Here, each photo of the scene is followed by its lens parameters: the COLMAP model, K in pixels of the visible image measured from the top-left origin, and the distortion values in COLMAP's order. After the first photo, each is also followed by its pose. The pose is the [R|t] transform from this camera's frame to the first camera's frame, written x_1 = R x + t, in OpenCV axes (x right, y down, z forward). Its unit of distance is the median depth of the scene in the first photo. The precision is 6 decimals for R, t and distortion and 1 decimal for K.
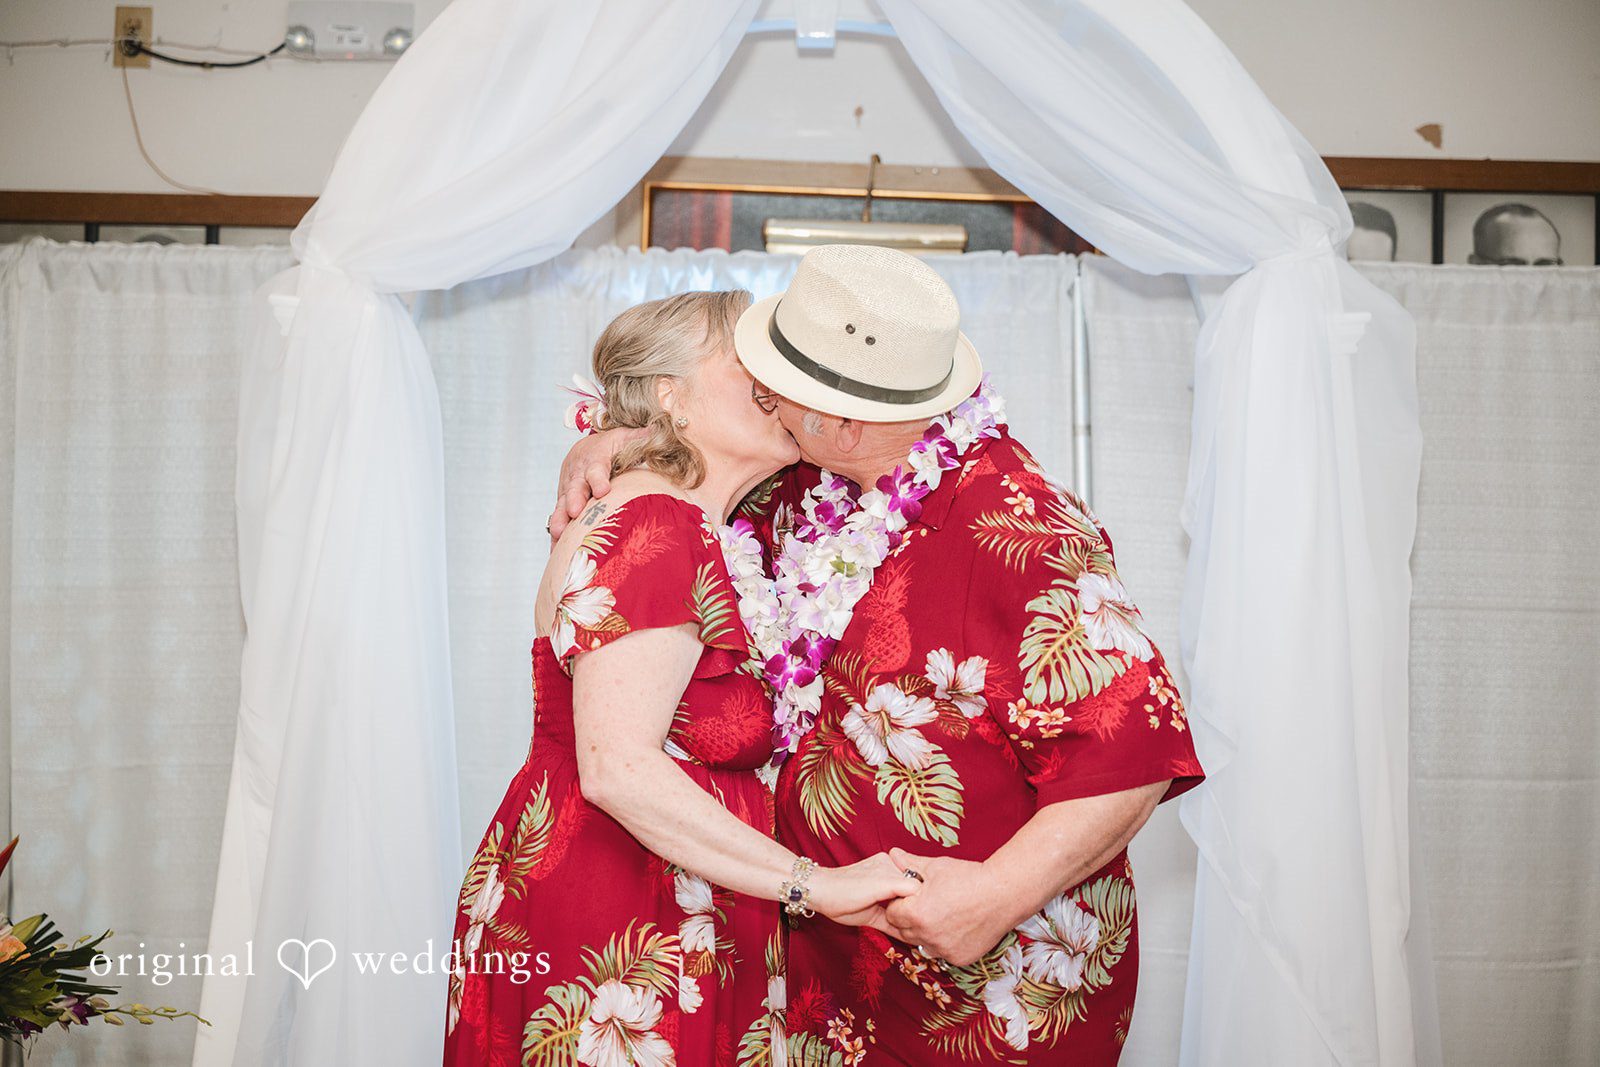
lens RADIAL K [[3098.1, 0, 800.0], [0, 3098.1, 533.5], [0, 0, 1]] dist [0.010253, -0.181559]
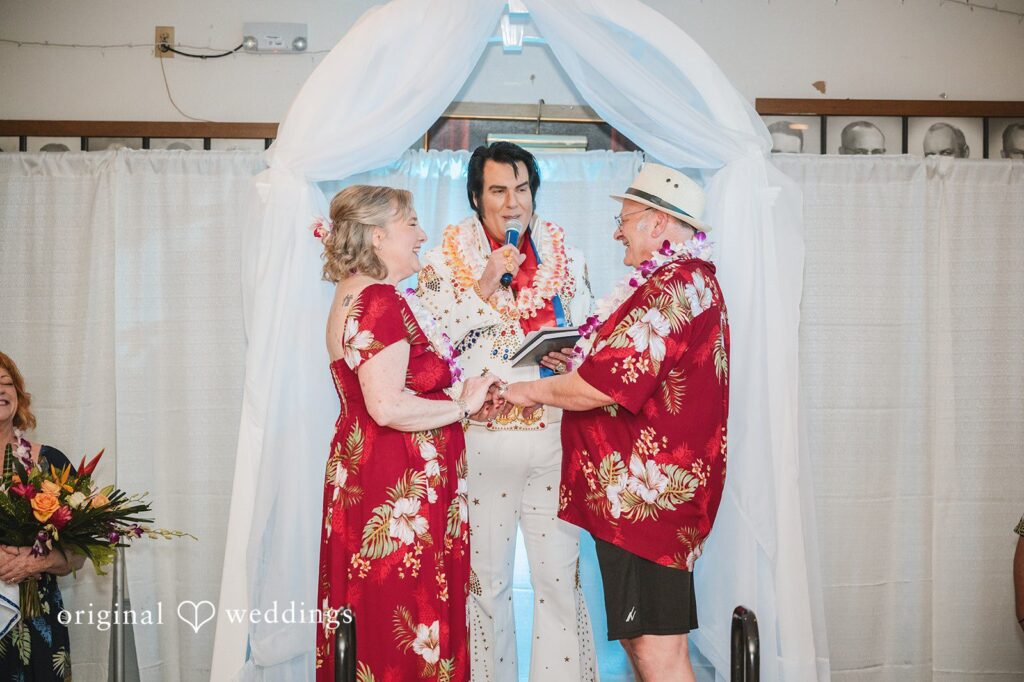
lens RADIAL K [[1982.8, 0, 512.0], [0, 1982.8, 341.0], [0, 0, 1]] dist [0.010253, -0.181559]
pose [[0.999775, -0.011006, 0.018158, -0.020132], [0.010311, 0.999227, 0.037942, -0.016422], [-0.018561, -0.037746, 0.999115, -0.288069]]
